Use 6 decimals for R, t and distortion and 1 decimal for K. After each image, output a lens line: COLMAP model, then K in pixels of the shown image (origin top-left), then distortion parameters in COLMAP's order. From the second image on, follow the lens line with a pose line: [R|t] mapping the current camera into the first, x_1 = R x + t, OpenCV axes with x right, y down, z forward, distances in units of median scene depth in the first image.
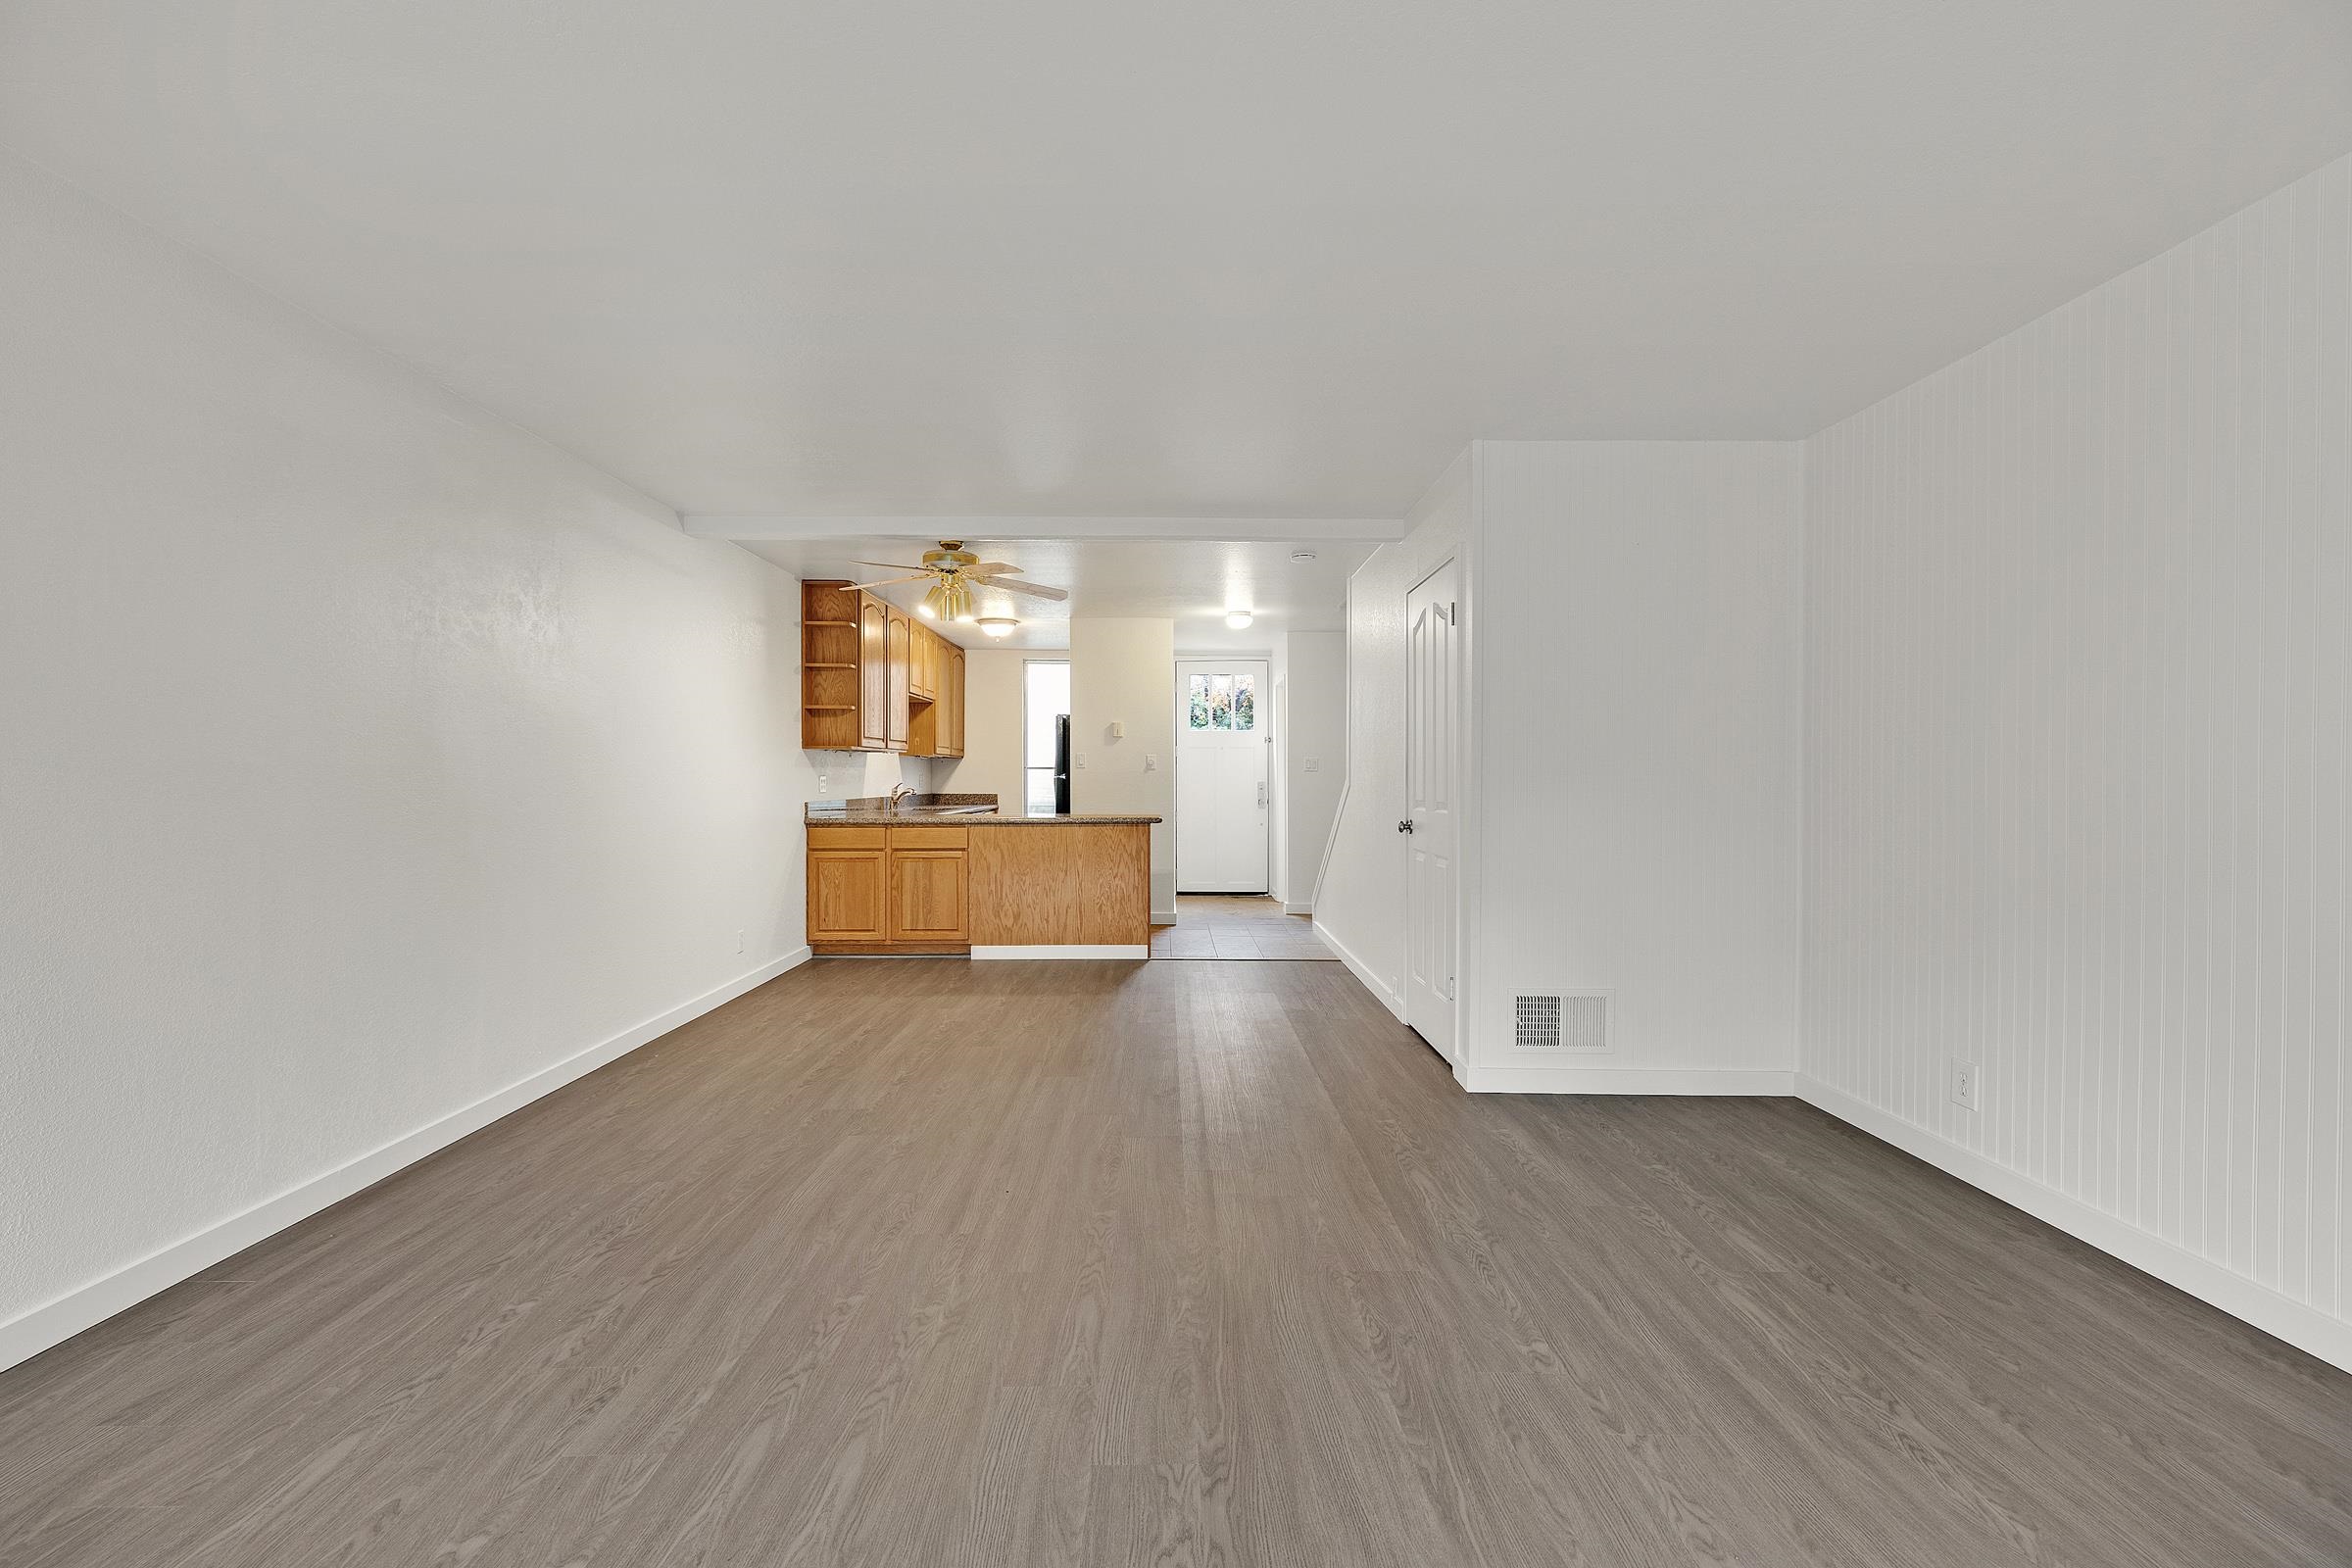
lens RADIAL K [[1006.7, 0, 1176.0], [0, 1006.7, 784.0], [0, 0, 1]] dist [-0.009337, -0.000024]
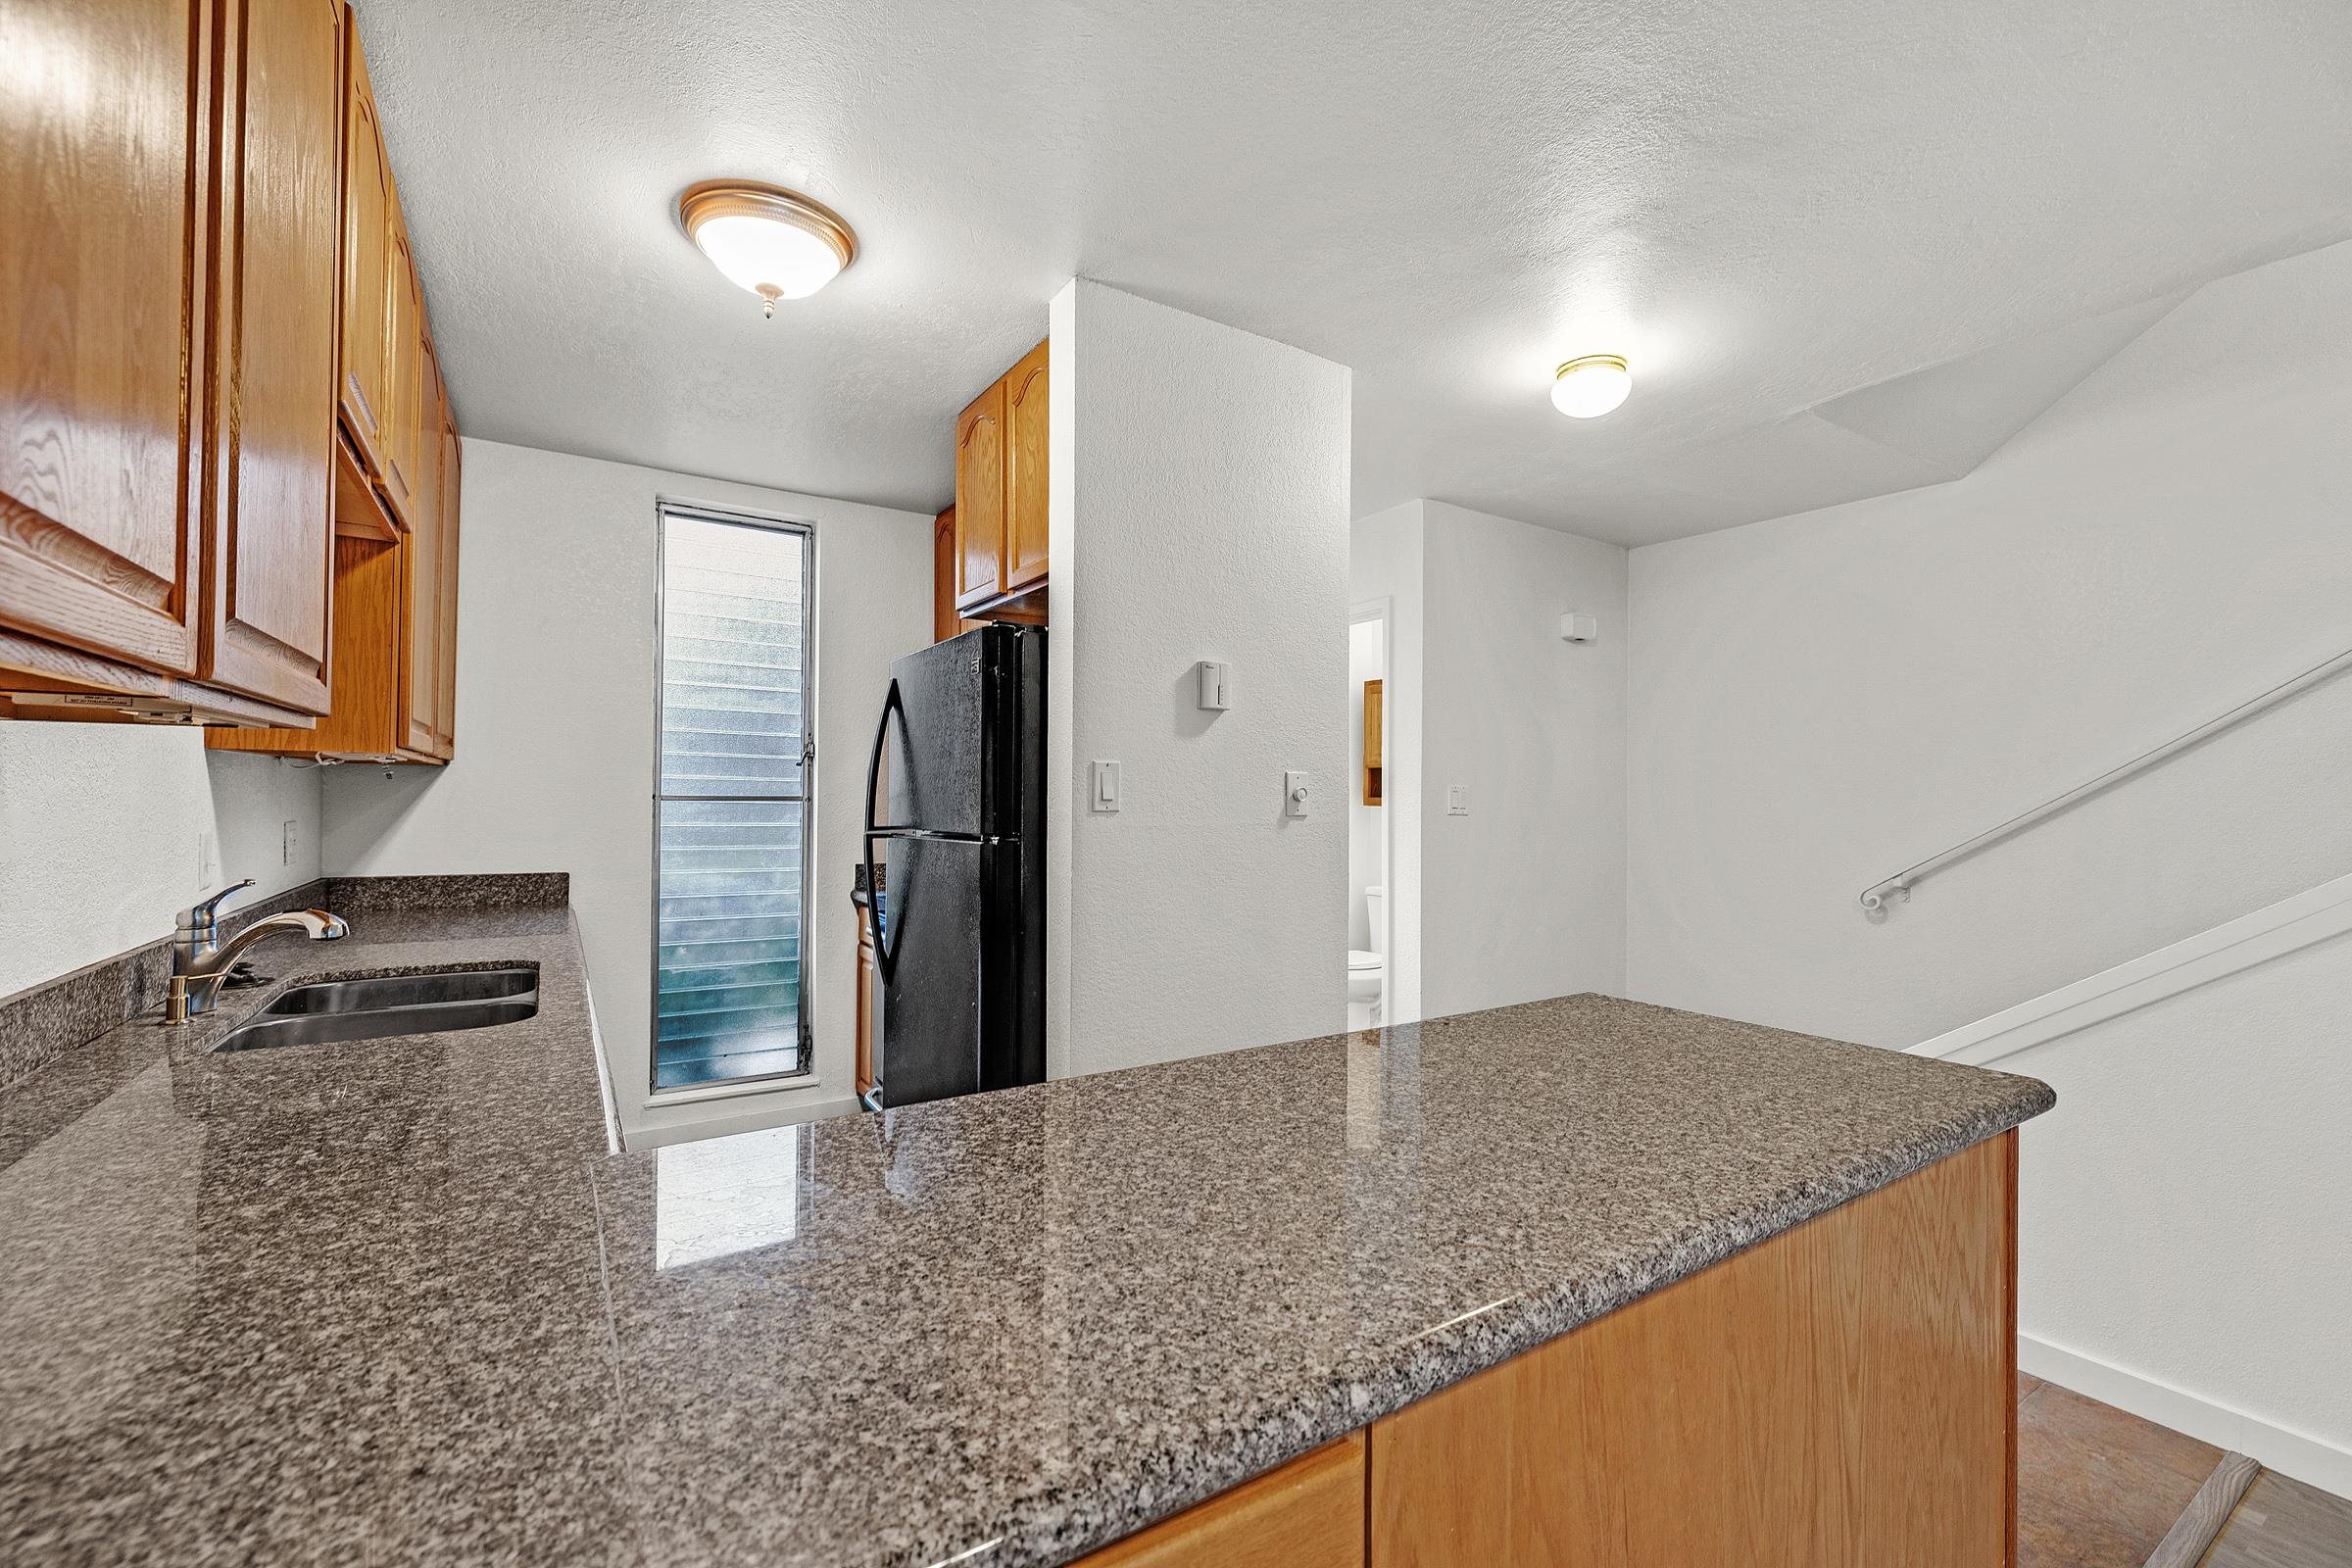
lens RADIAL K [[996.5, 0, 1176.0], [0, 996.5, 784.0], [0, 0, 1]] dist [0.000730, 0.000096]
pose [[0.856756, 0.017764, 0.515417, -0.191465], [-0.006648, 0.999704, -0.023405, -0.015025], [-0.515680, 0.016626, 0.856620, 0.643610]]
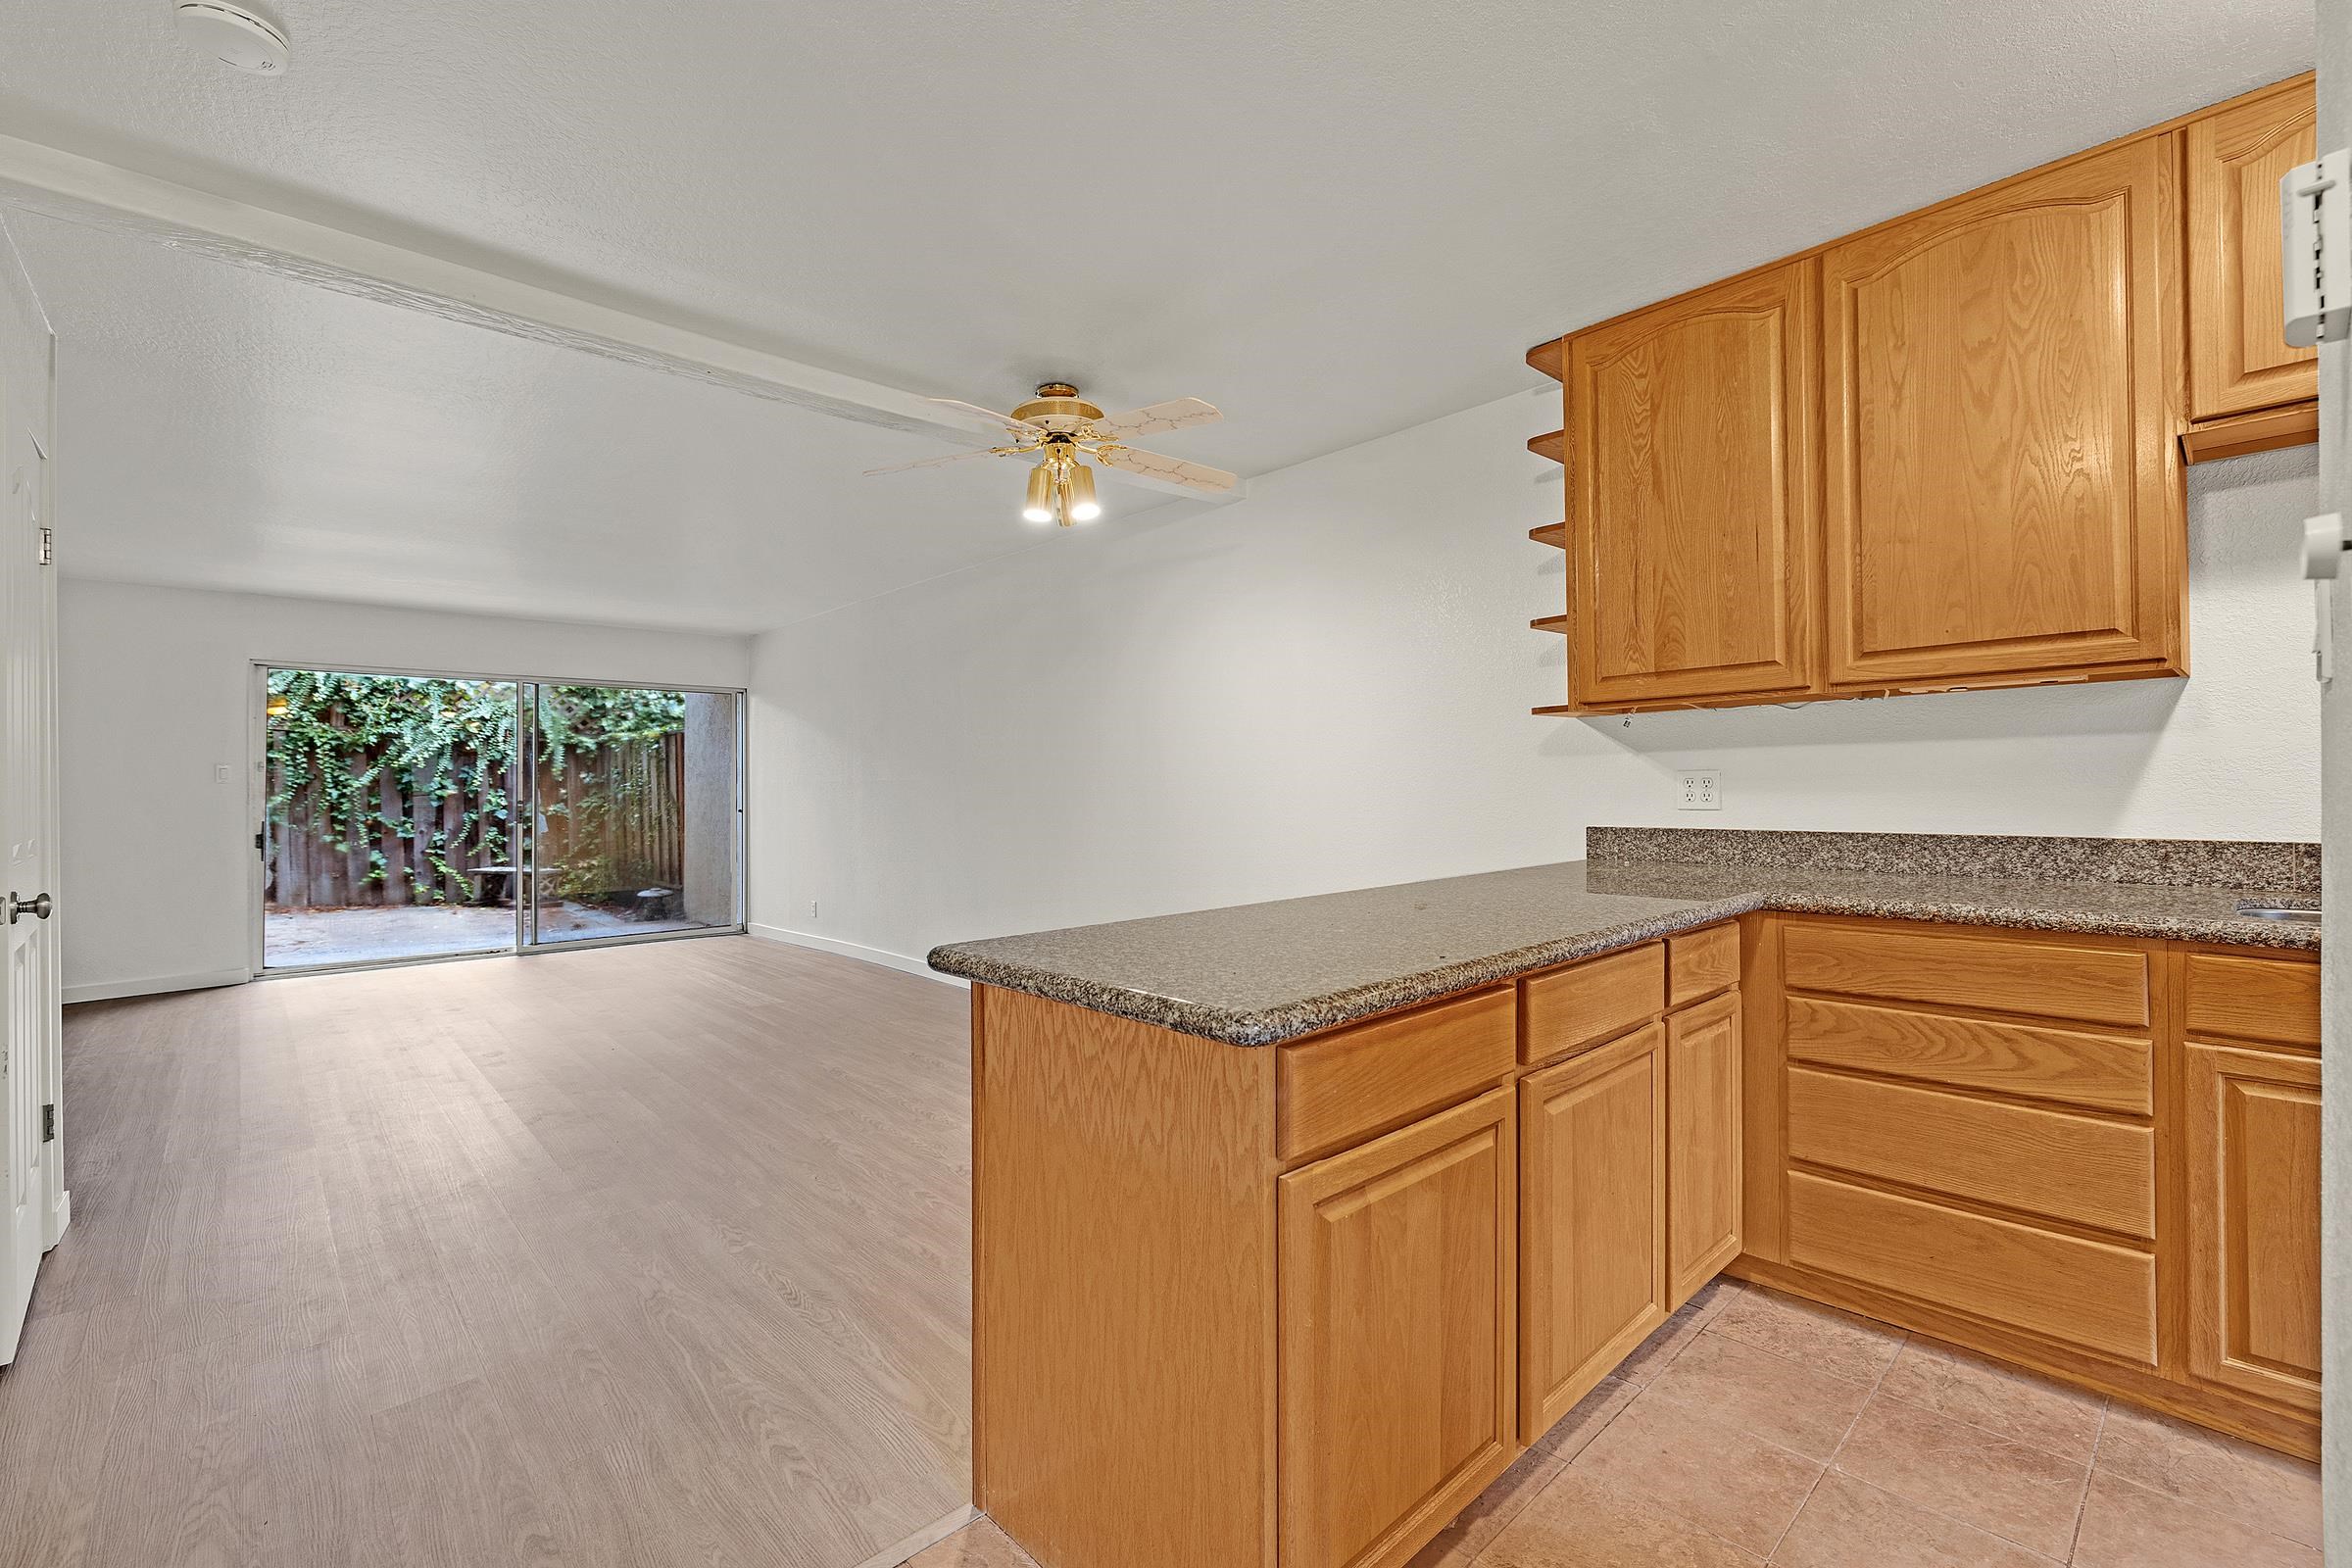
lens RADIAL K [[1006.7, 0, 1176.0], [0, 1006.7, 784.0], [0, 0, 1]] dist [-0.009337, -0.000024]
pose [[-0.740717, 0.010135, -0.671741, 0.071556], [0.006962, 0.999948, 0.007410, -0.004474], [0.671781, 0.000812, -0.740749, 0.857532]]
